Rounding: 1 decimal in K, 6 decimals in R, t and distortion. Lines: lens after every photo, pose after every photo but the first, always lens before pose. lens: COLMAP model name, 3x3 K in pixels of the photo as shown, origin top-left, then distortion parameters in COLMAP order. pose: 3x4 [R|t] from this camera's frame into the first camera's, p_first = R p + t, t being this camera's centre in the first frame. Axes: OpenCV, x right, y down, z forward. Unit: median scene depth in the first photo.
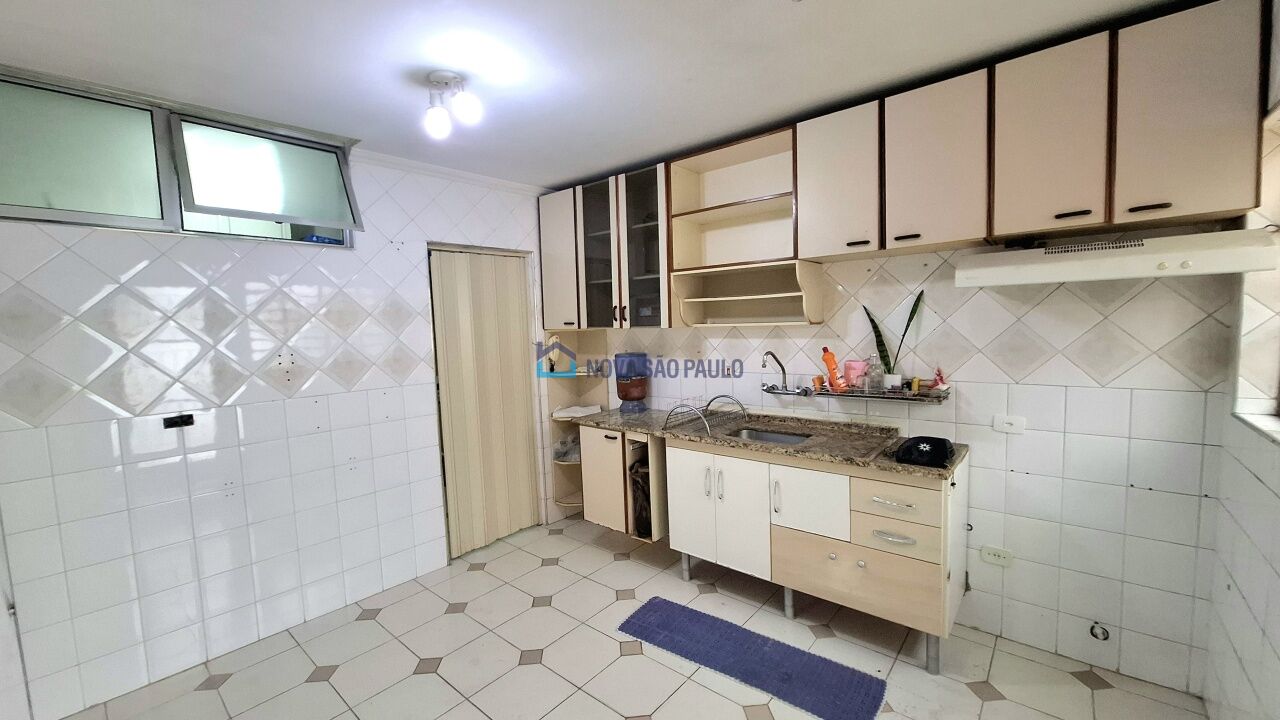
lens RADIAL K [[502.4, 0, 638.7], [0, 502.4, 362.5], [0, 0, 1]] dist [-0.015628, 0.002967]
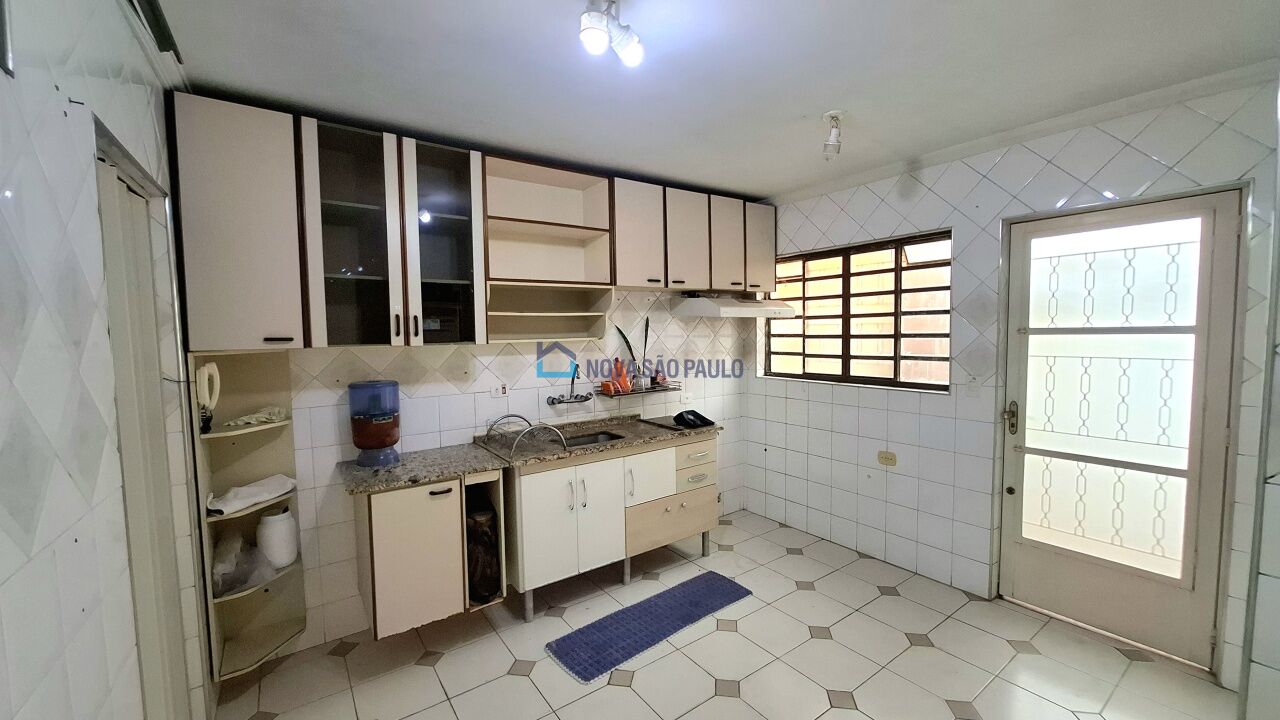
lens RADIAL K [[502.4, 0, 635.1], [0, 502.4, 363.4], [0, 0, 1]] dist [-0.015628, 0.002967]
pose [[0.245345, -0.037401, 0.968714, -0.791461], [0.086944, 0.996078, 0.016437, -0.031236], [-0.965529, 0.080191, 0.247634, 0.607278]]
